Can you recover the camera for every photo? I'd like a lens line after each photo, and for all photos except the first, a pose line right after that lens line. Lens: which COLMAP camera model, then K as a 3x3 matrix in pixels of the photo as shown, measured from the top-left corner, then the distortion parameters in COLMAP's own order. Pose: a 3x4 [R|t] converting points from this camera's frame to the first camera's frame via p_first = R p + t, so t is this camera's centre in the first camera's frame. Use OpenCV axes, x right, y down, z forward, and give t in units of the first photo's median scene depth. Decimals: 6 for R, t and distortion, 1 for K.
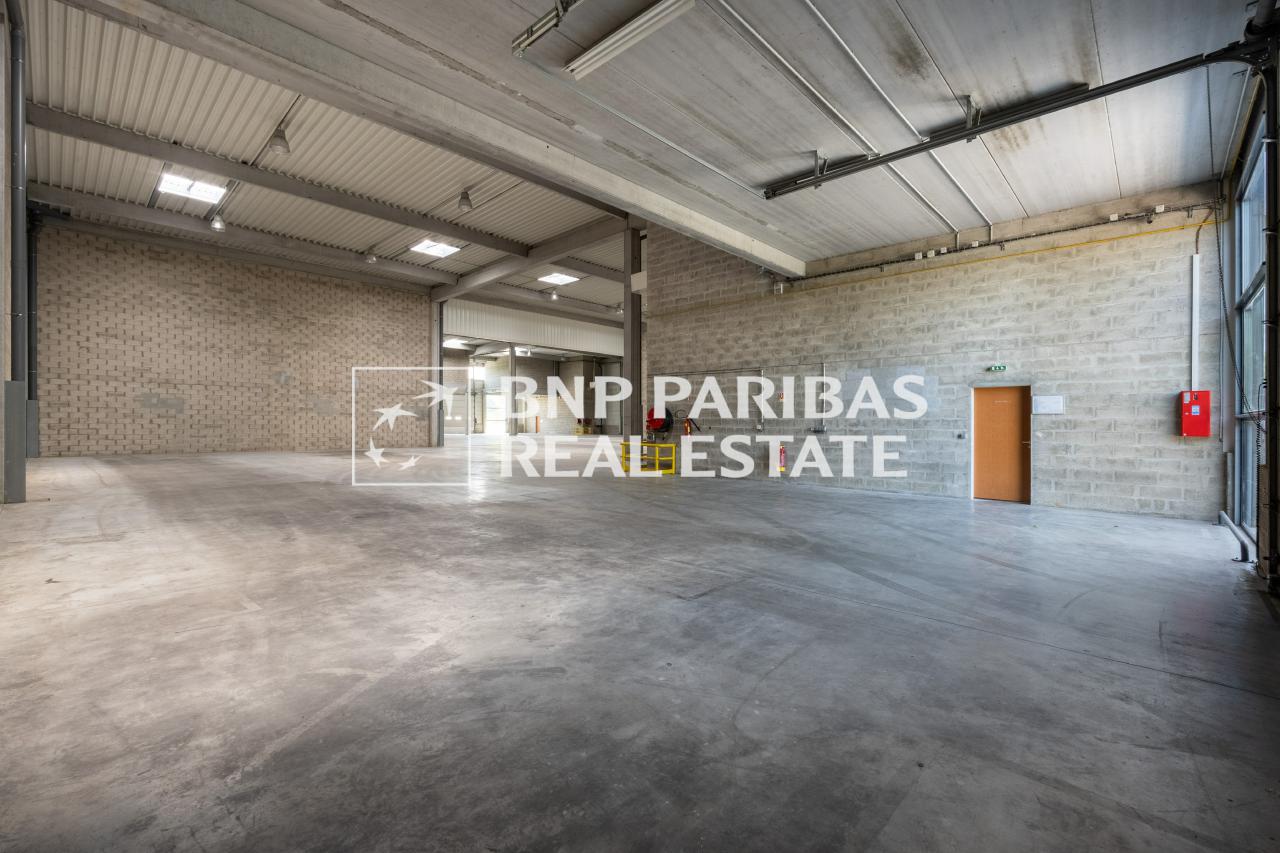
lens RADIAL K [[548.8, 0, 648.0], [0, 548.8, 421.8], [0, 0, 1]] dist [0.004568, 0.000248]
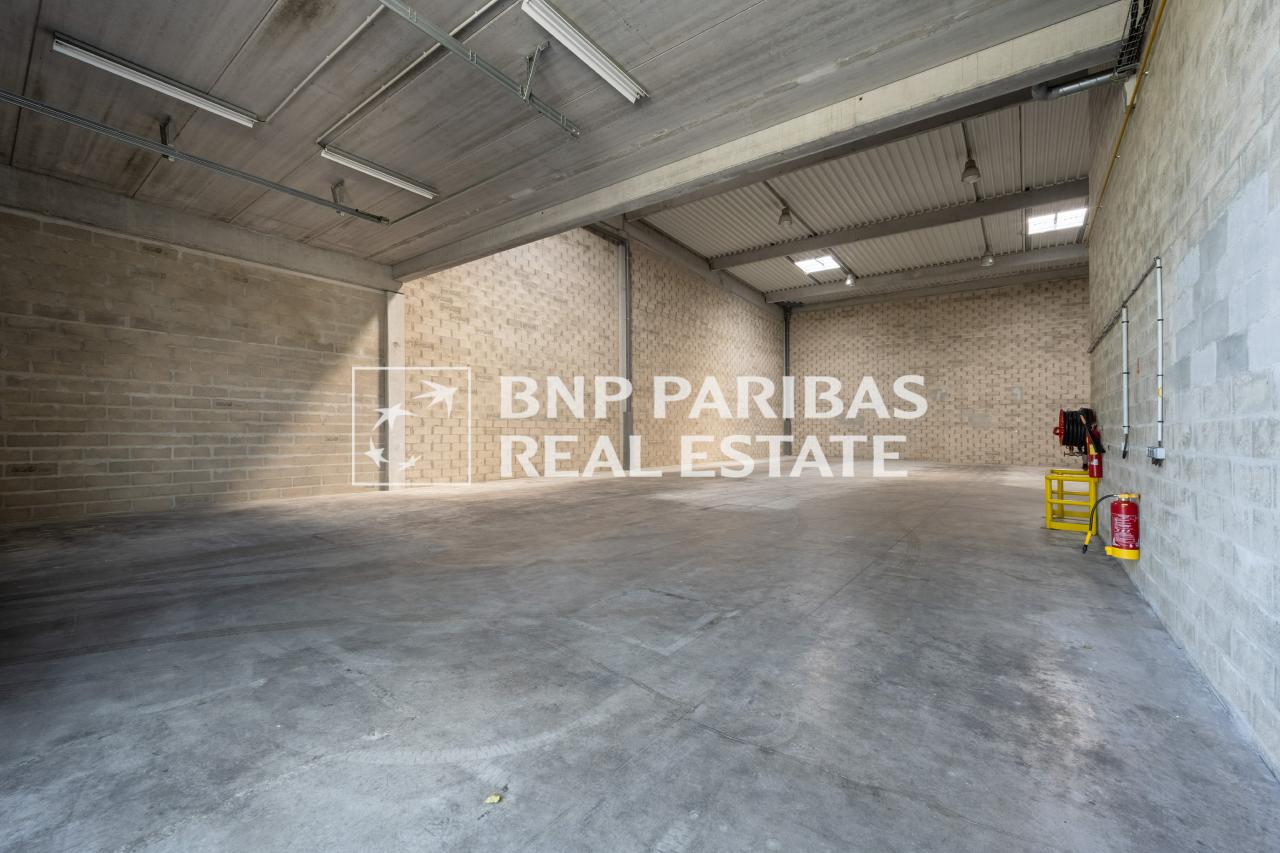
lens RADIAL K [[509.3, 0, 638.8], [0, 509.3, 435.9], [0, 0, 1]] dist [-0.001426, 0.000173]
pose [[0.106548, 0.007886, -0.994276, 0.273354], [-0.011050, 0.999916, 0.006746, 0.000801], [0.994246, 0.010268, 0.106626, 0.296754]]
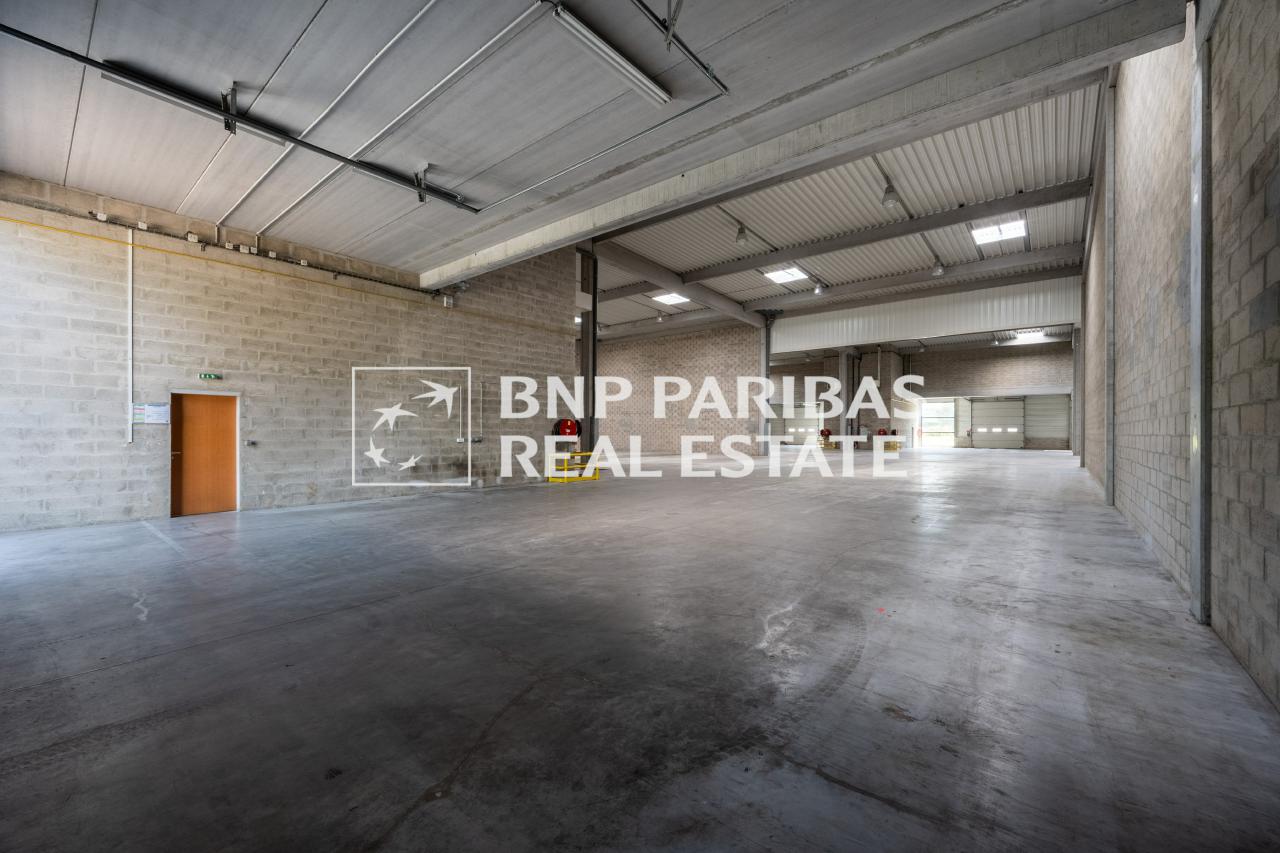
lens RADIAL K [[509.3, 0, 644.5], [0, 509.3, 431.1], [0, 0, 1]] dist [-0.001426, 0.000173]
pose [[0.061314, -0.006556, -0.998097, 0.347145], [-0.003008, 0.999973, -0.006753, 0.000920], [0.998114, 0.003416, 0.061293, 0.377609]]
